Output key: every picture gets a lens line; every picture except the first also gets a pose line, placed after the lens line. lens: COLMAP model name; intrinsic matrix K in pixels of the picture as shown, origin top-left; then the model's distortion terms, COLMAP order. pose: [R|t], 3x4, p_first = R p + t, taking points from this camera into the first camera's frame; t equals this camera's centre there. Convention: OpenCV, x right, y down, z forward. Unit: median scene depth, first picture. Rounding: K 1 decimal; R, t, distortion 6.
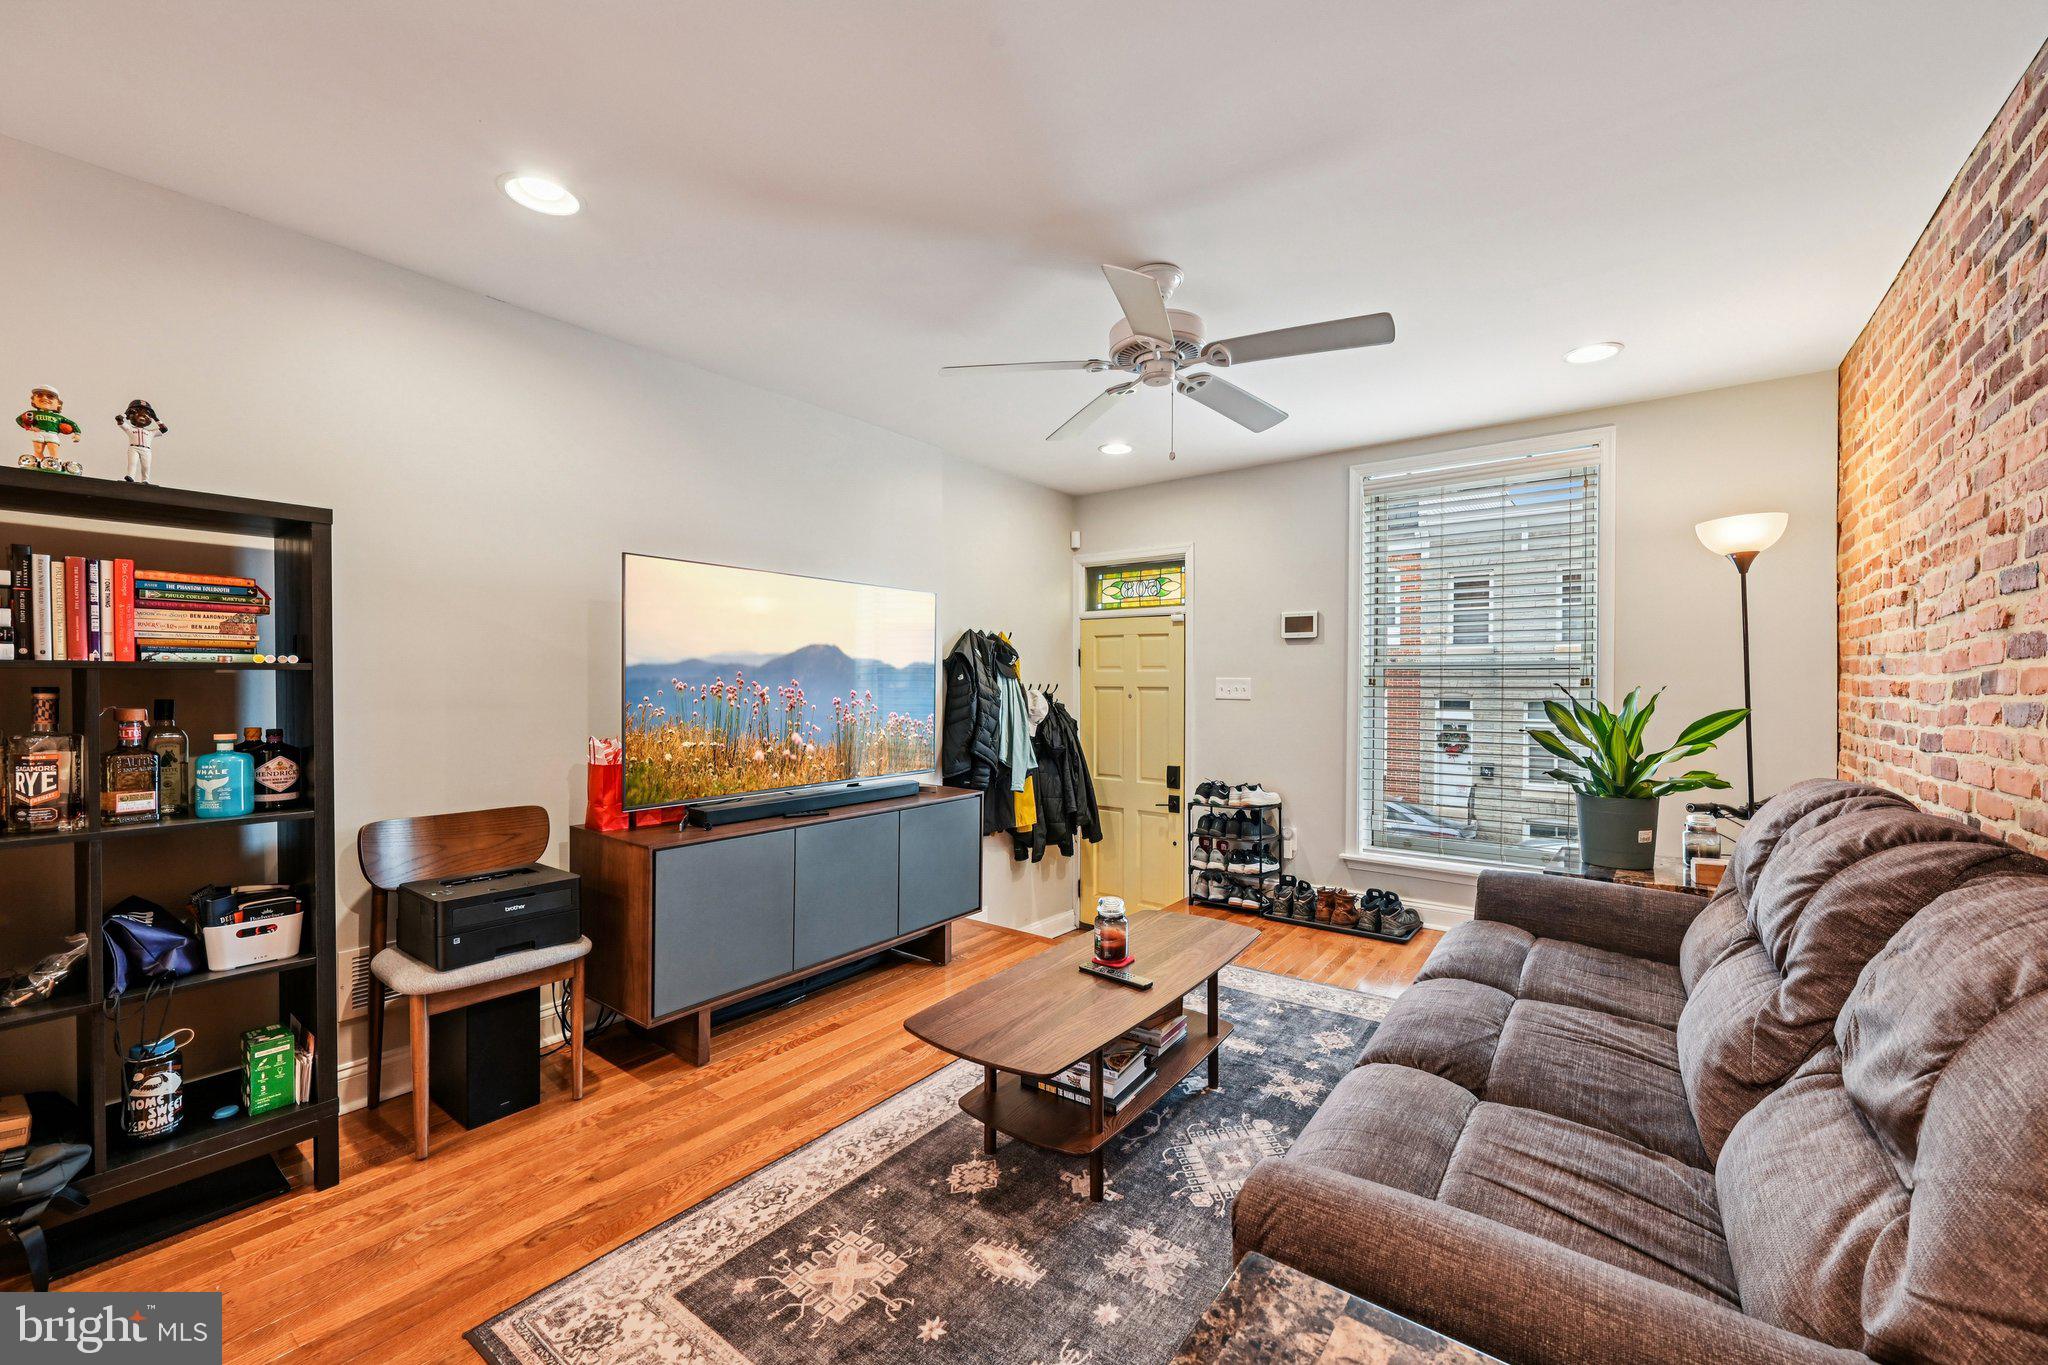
lens RADIAL K [[811.9, 0, 1034.8], [0, 811.9, 680.2], [0, 0, 1]] dist [-0.000784, -0.000197]
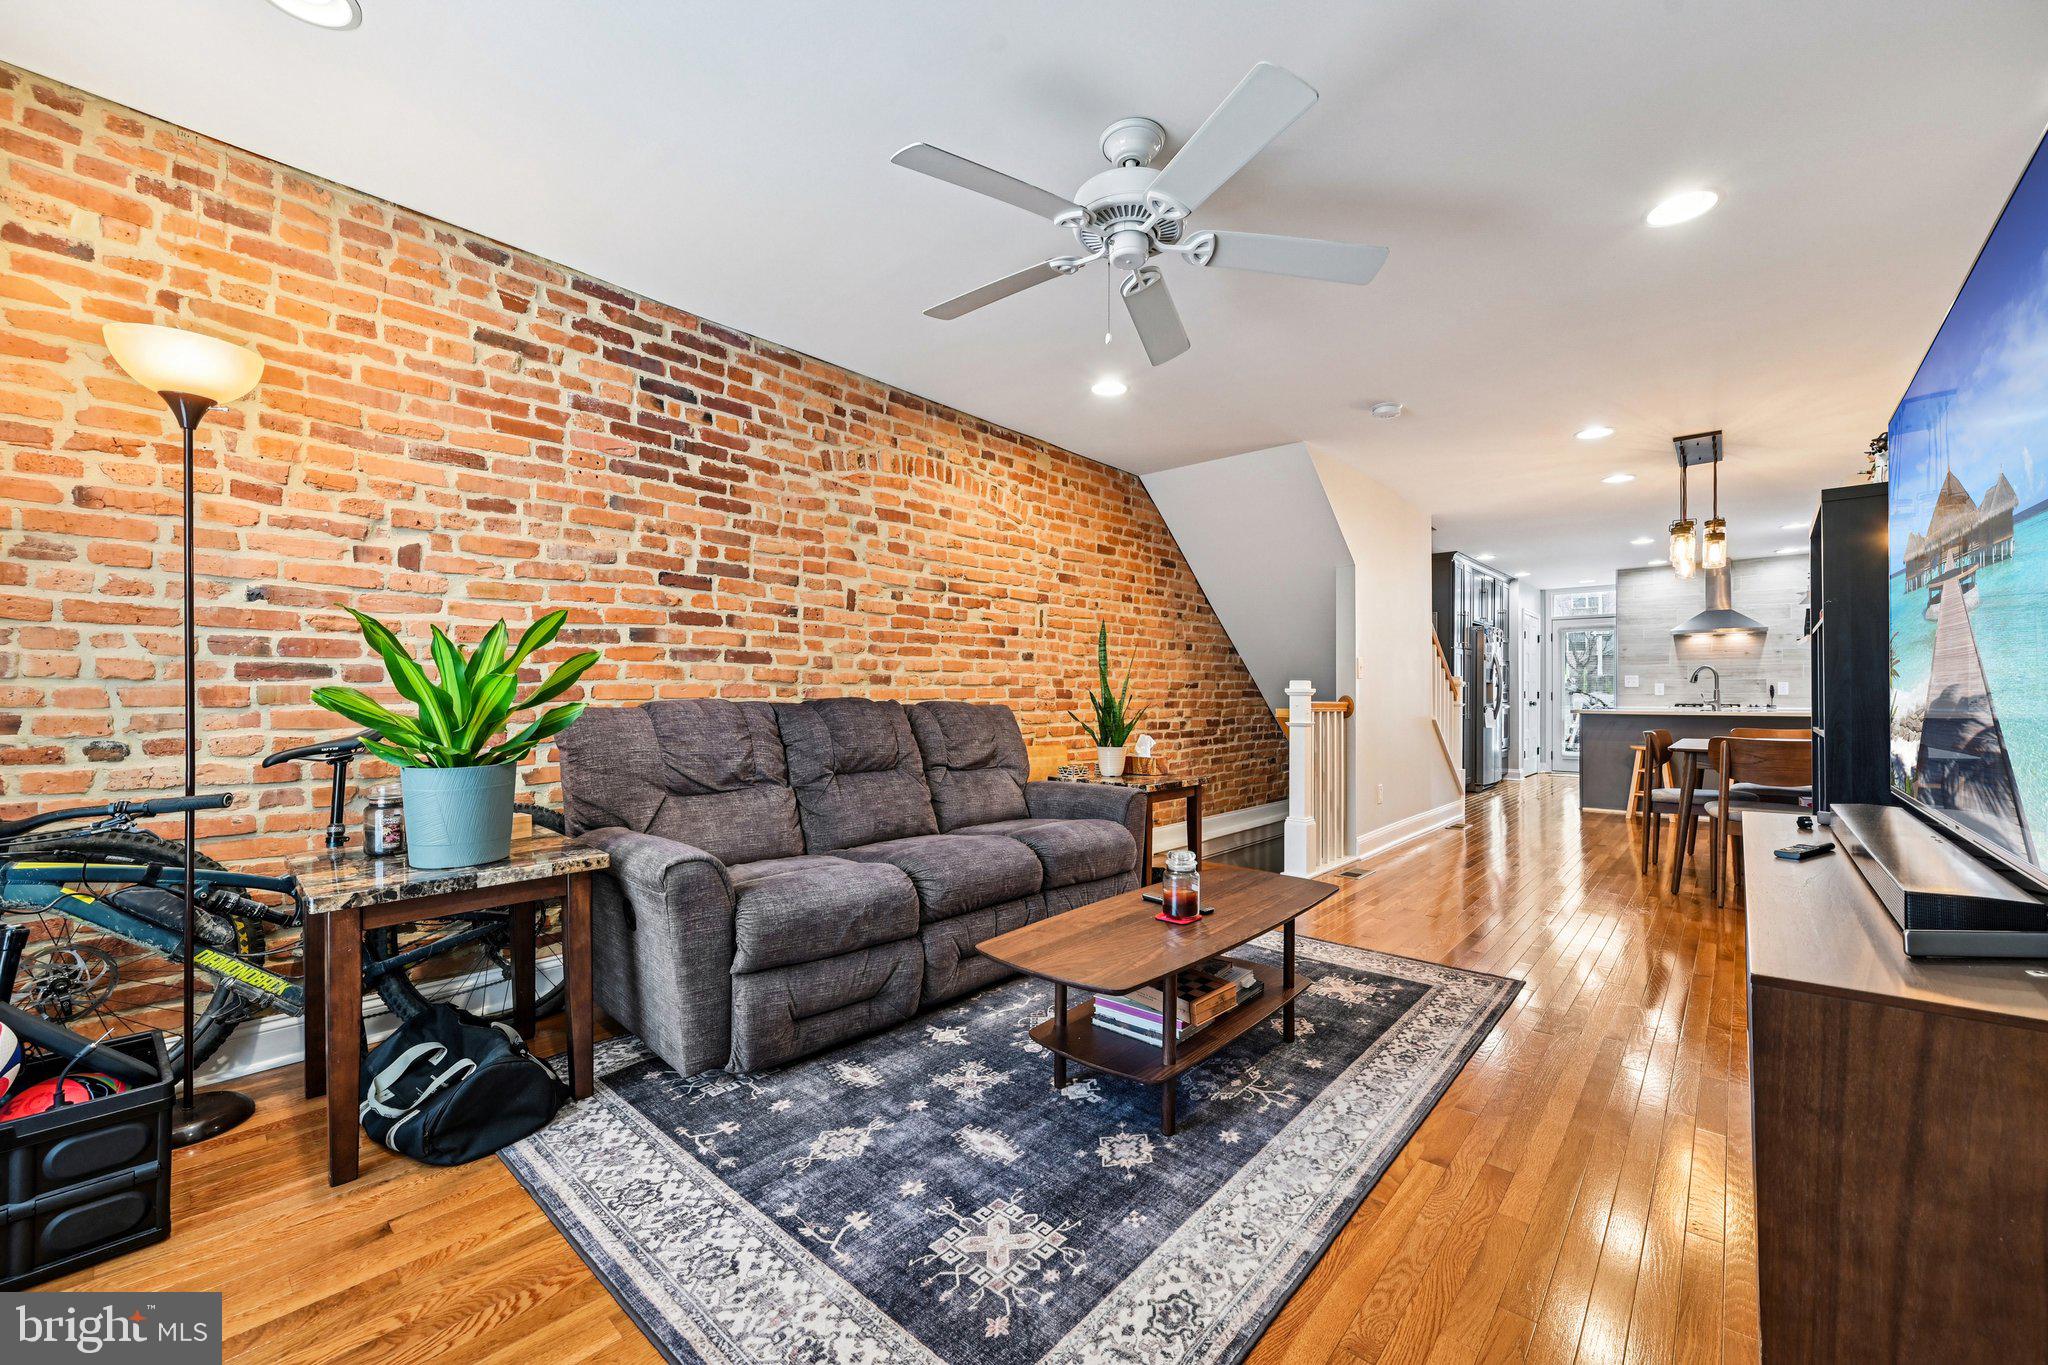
lens RADIAL K [[811.9, 0, 1030.4], [0, 811.9, 688.4], [0, 0, 1]] dist [-0.000784, -0.000197]
pose [[-0.995752, -0.007907, 0.091732, 0.098374], [-0.008841, 0.999913, -0.009777, 0.049847], [-0.091647, -0.010546, -0.995736, 1.041960]]
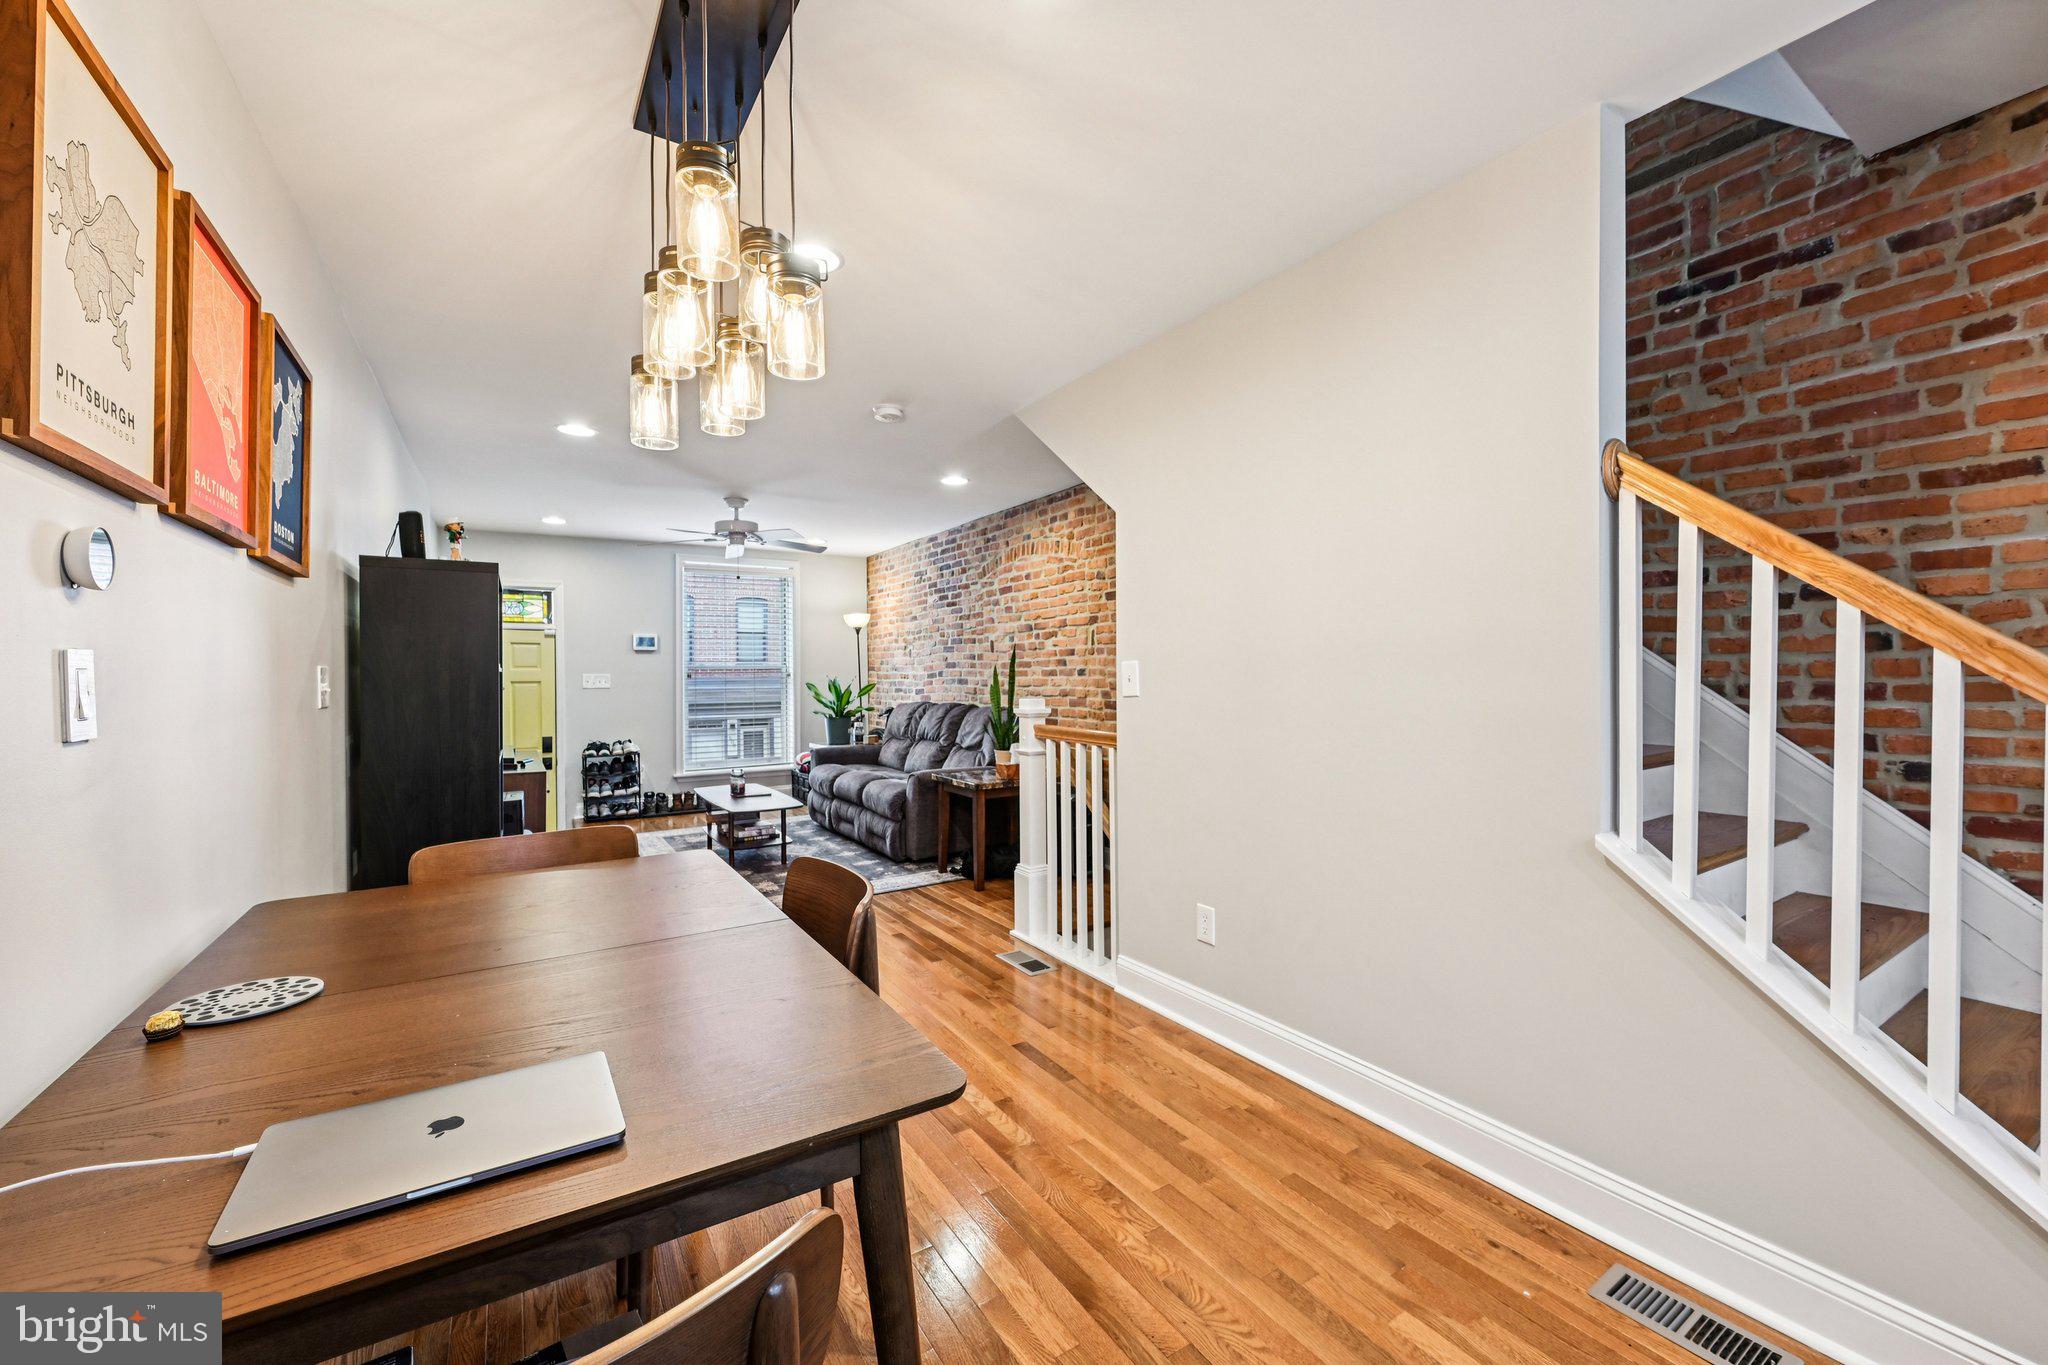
lens RADIAL K [[811.9, 0, 1037.9], [0, 811.9, 676.5], [0, 0, 1]] dist [-0.000784, -0.000197]
pose [[0.354225, -0.009991, 0.935107, -0.956889], [0.008607, 0.999935, 0.007423, -0.003432], [-0.935121, 0.005419, 0.354288, -0.346459]]
